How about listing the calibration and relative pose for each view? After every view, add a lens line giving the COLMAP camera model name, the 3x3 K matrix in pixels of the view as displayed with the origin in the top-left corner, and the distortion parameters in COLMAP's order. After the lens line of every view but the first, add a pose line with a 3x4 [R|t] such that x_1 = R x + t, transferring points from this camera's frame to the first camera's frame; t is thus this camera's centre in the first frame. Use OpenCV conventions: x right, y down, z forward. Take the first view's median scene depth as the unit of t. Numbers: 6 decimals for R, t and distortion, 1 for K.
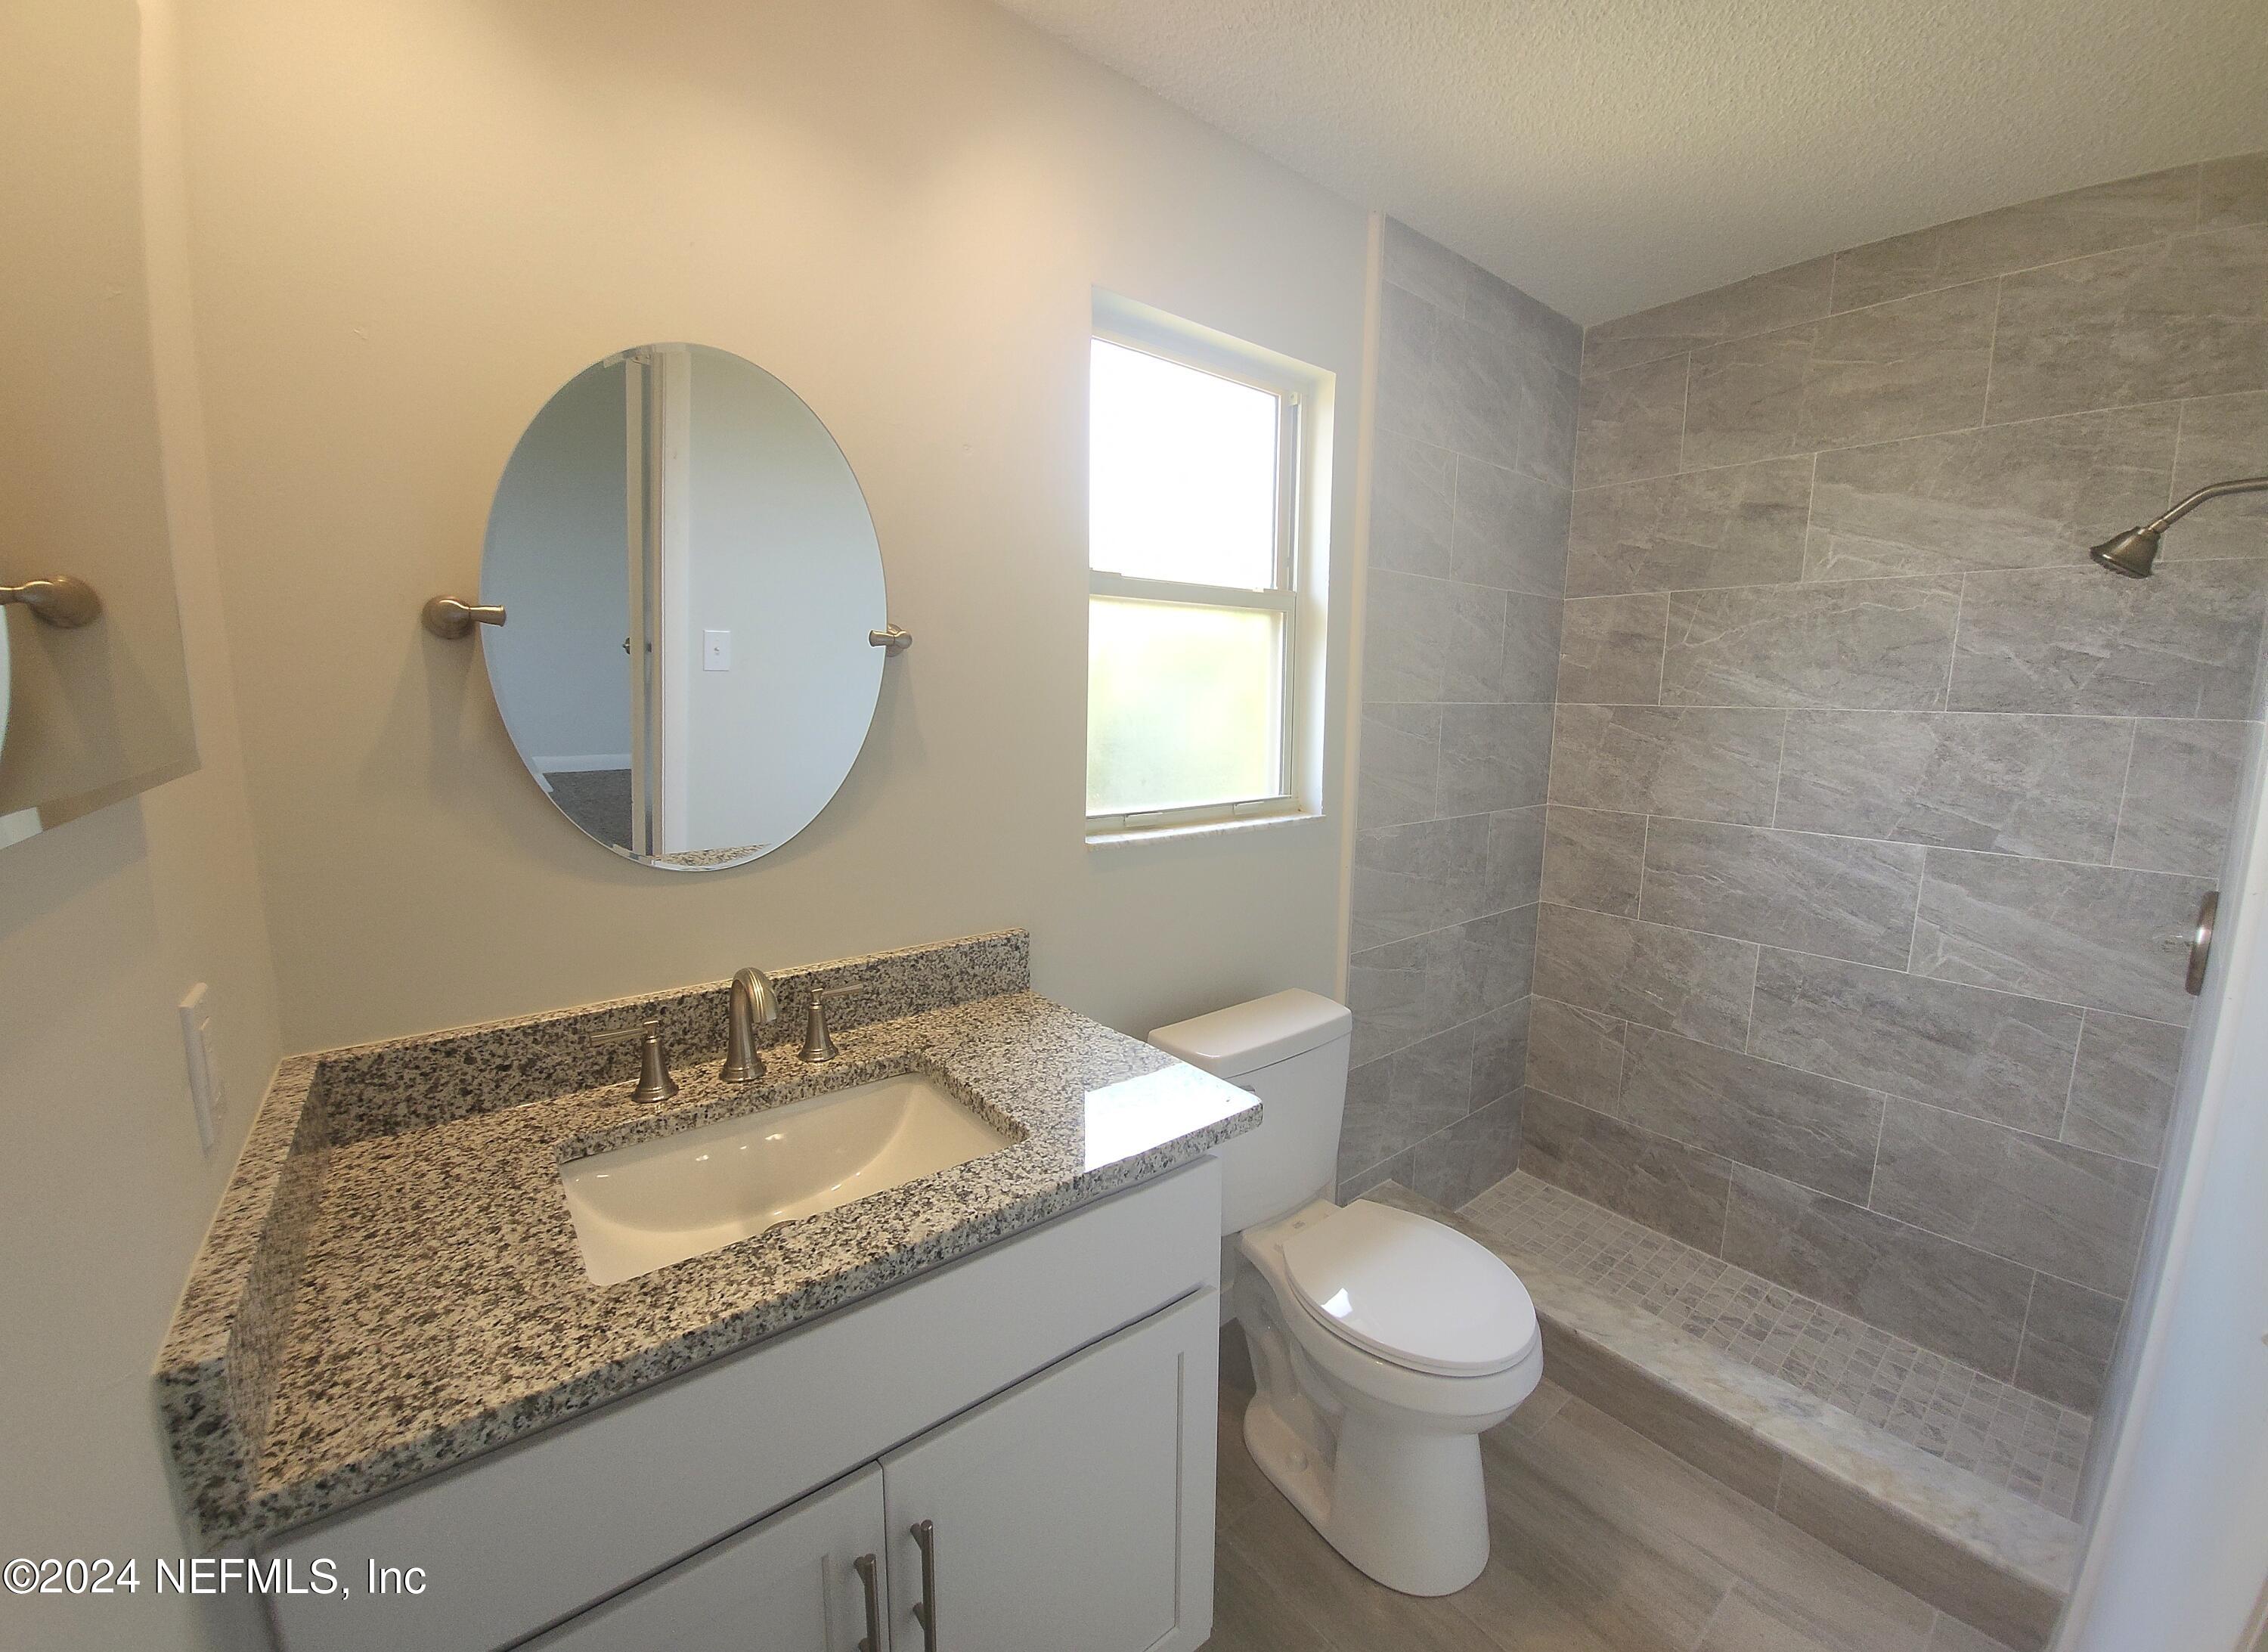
lens RADIAL K [[883.0, 0, 1117.5], [0, 883.0, 818.3], [0, 0, 1]] dist [-0.030676, -0.000454]
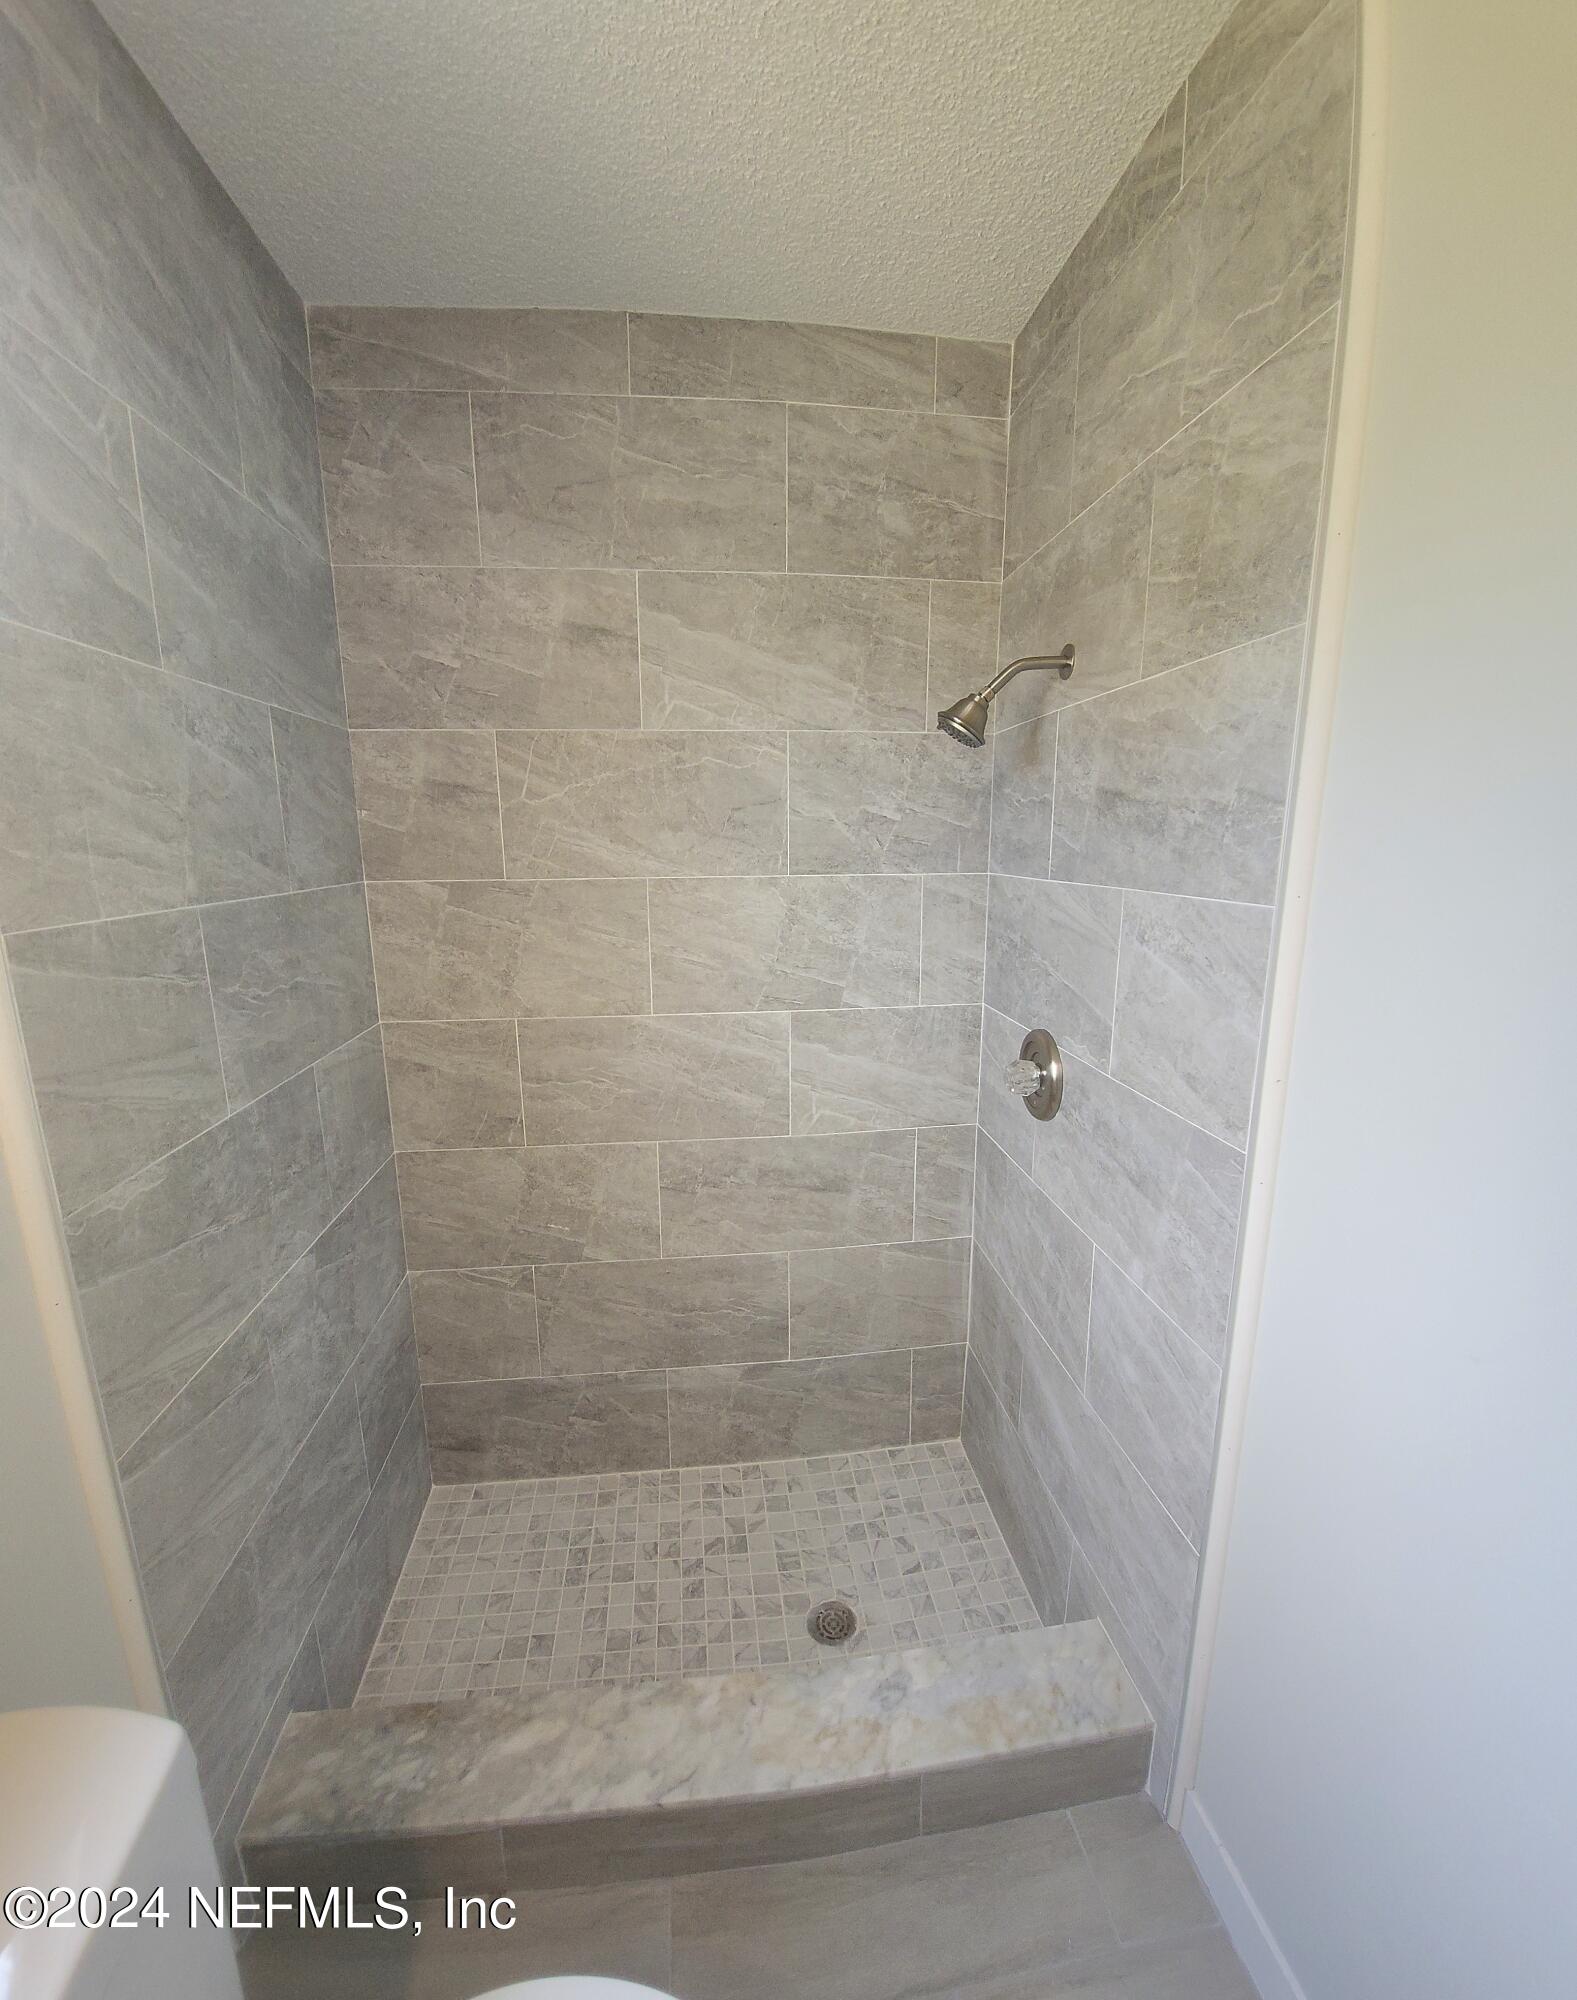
lens RADIAL K [[827.9, 0, 785.3], [0, 827.9, 1012.1], [0, 0, 1]] dist [0.000015, -0.000945]
pose [[0.520322, -0.193792, 0.831691, 0.128152], [0.136052, 0.980283, 0.143299, -0.095706], [-0.843063, 0.038591, 0.536429, 0.446767]]
